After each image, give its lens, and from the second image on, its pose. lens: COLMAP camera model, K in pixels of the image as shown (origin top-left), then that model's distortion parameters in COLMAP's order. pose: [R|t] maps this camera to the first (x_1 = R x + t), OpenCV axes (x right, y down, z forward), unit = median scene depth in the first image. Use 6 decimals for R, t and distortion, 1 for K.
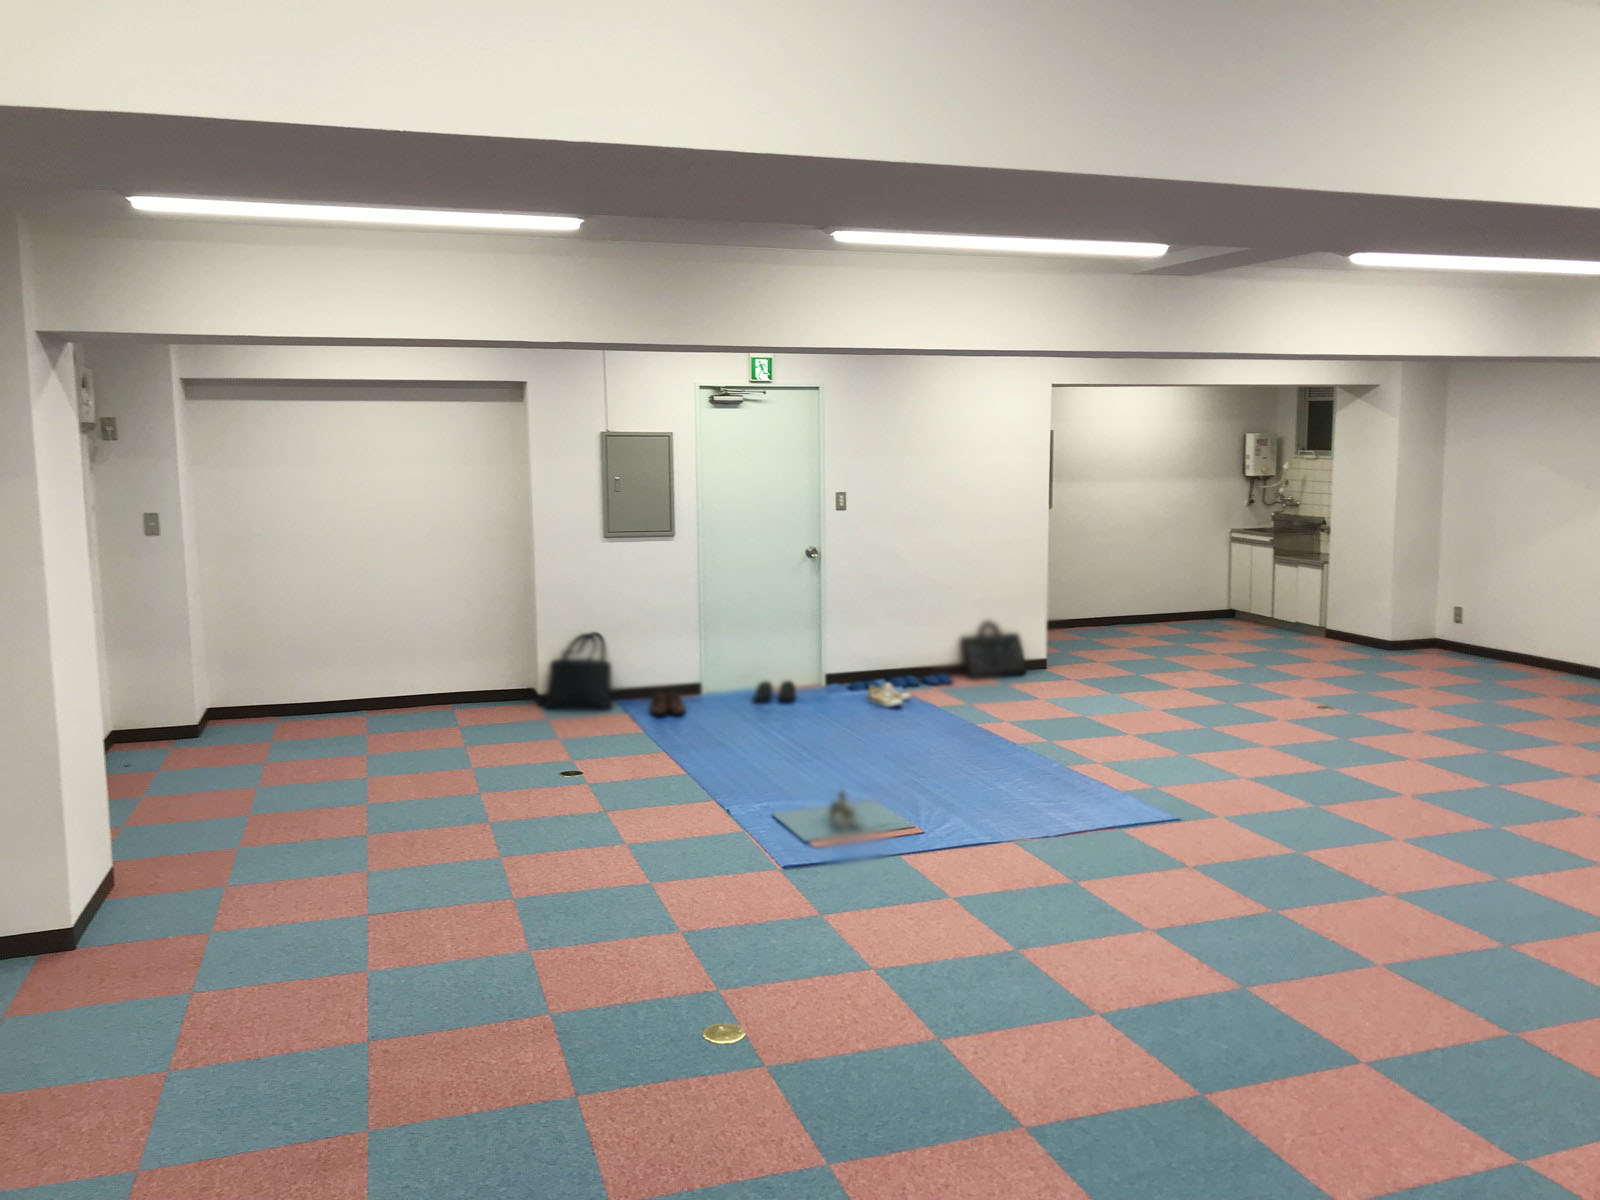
lens RADIAL K [[1304.9, 0, 800.8], [0, 1304.9, 599.8], [0, 0, 1]] dist [0.013862, 0.006053]
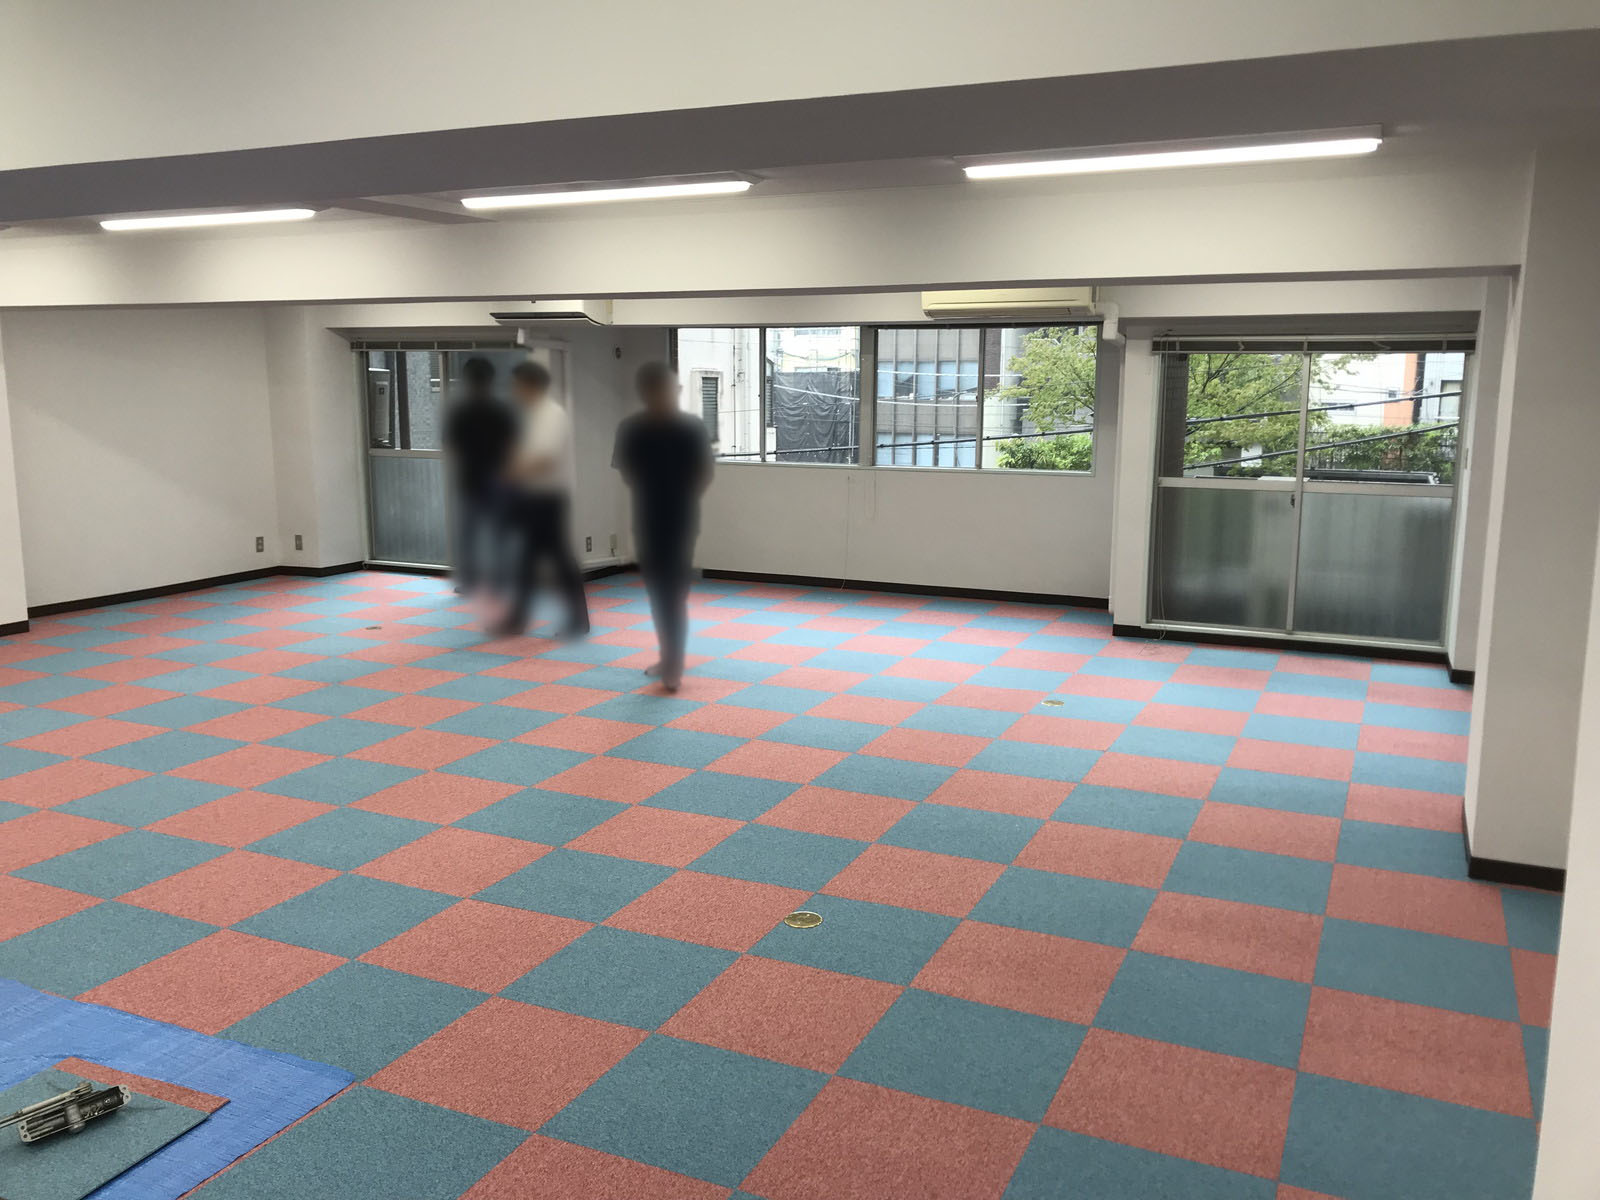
lens RADIAL K [[1304.9, 0, 800.6], [0, 1304.9, 598.2], [0, 0, 1]] dist [0.013862, 0.006053]
pose [[-0.726692, -0.111923, 0.677785, -0.724647], [0.088847, 0.963039, 0.254286, -0.195725], [-0.681194, 0.245006, -0.689889, 1.591949]]
